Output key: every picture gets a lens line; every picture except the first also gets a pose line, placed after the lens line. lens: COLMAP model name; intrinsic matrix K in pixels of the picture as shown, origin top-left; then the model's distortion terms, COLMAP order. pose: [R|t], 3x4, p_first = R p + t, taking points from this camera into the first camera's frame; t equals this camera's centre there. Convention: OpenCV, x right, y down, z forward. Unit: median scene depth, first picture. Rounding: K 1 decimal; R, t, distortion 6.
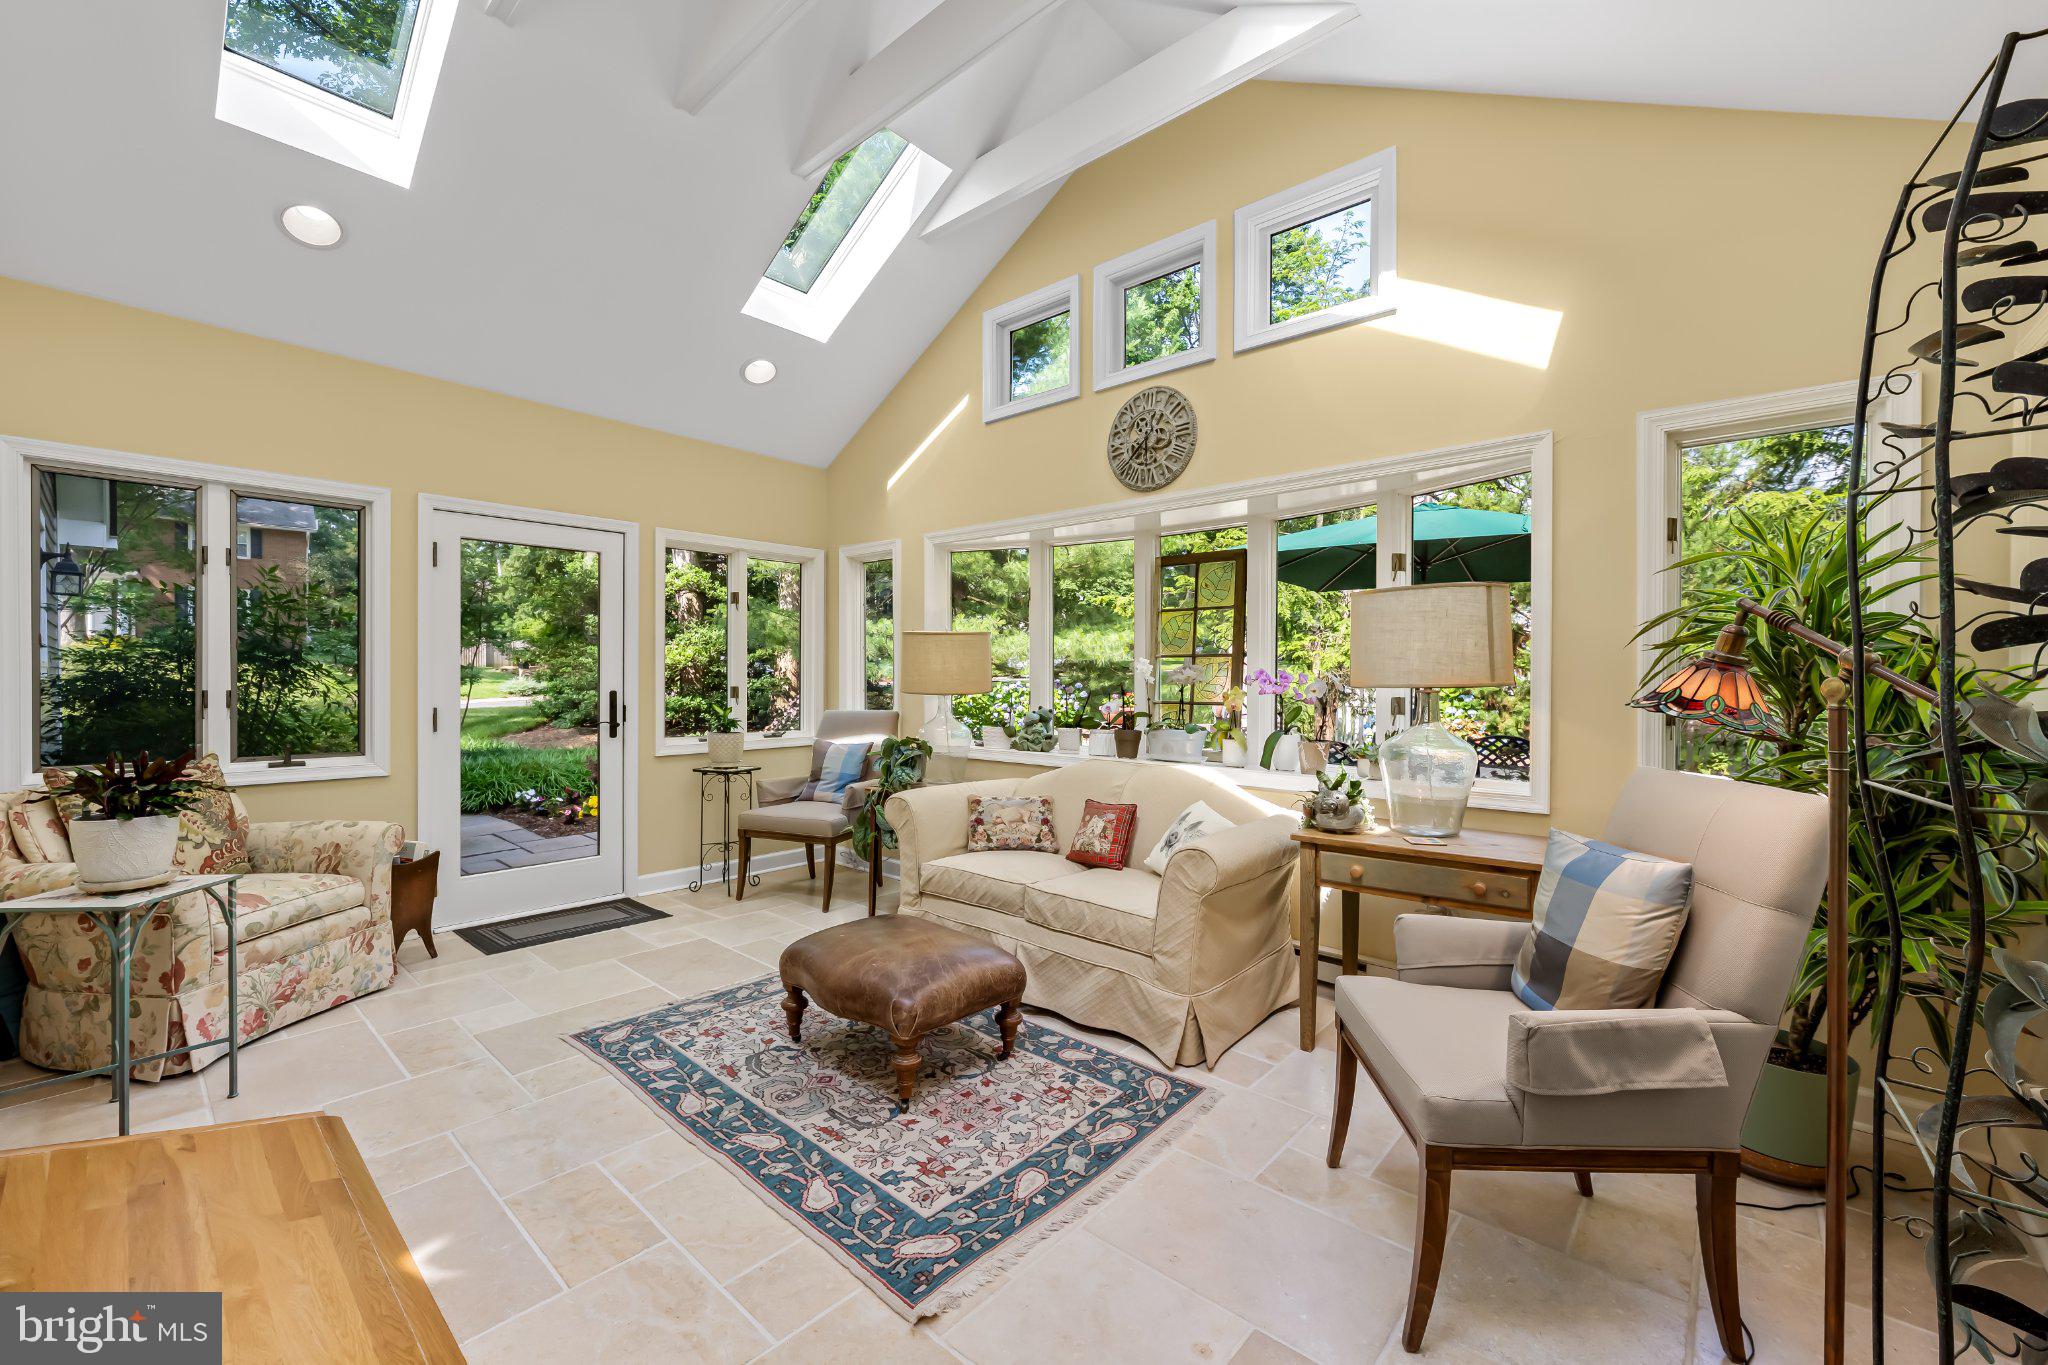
lens RADIAL K [[824.2, 0, 1021.8], [0, 824.2, 678.2], [0, 0, 1]] dist [-0.005868, 0.000438]
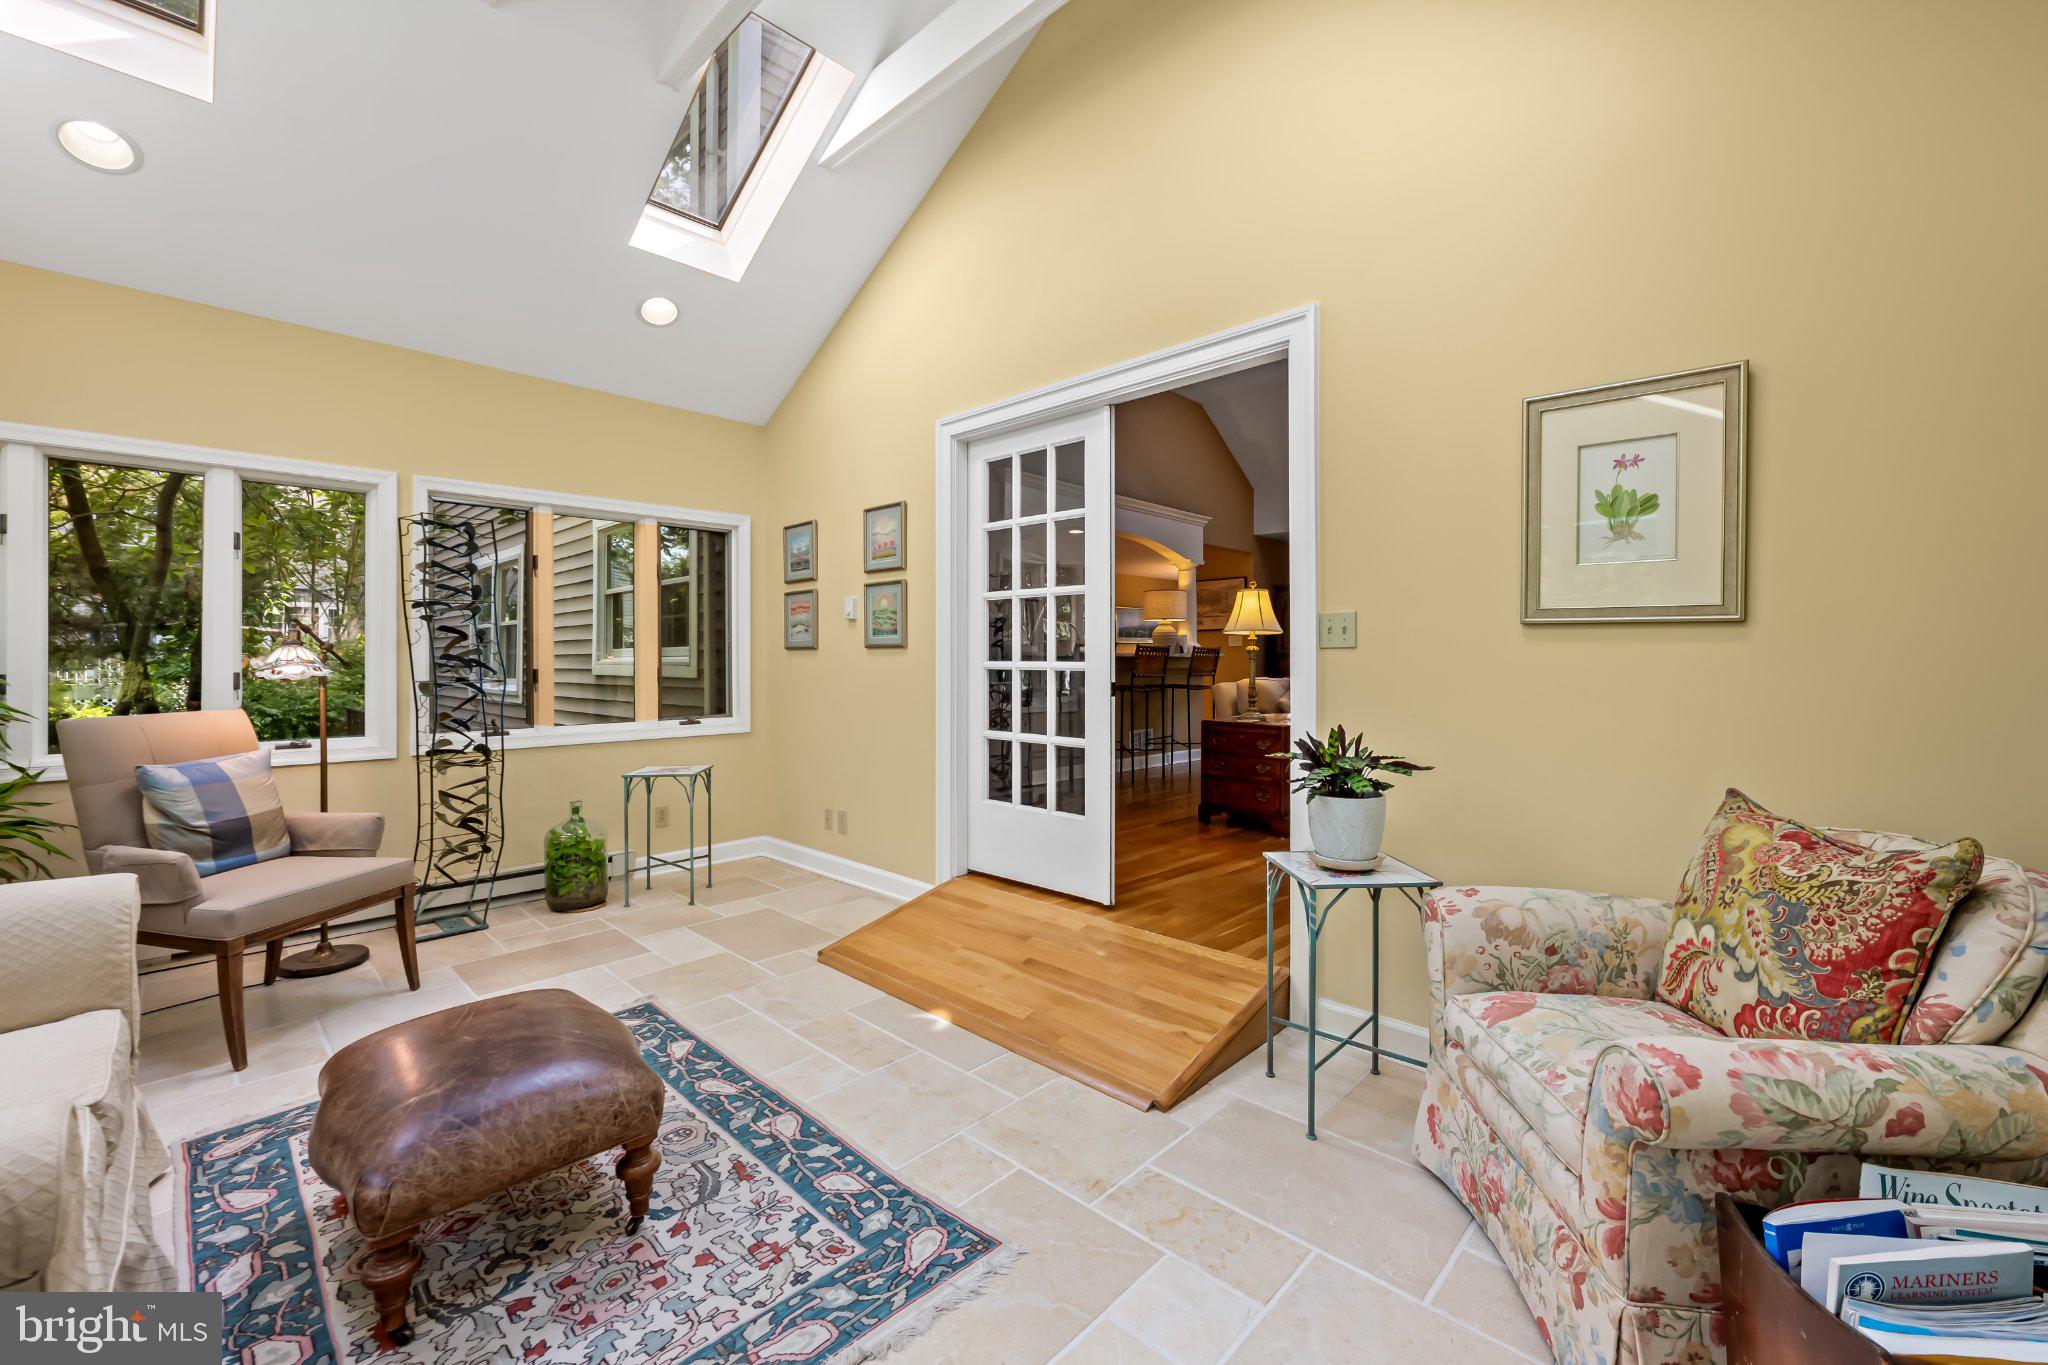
lens RADIAL K [[824.2, 0, 1025.0], [0, 824.2, 670.6], [0, 0, 1]] dist [-0.005868, 0.000438]
pose [[-0.999342, -0.002982, 0.036141, -0.674266], [-0.002363, 0.999850, 0.017172, 0.002258], [-0.036187, 0.017075, -0.999199, 1.828392]]
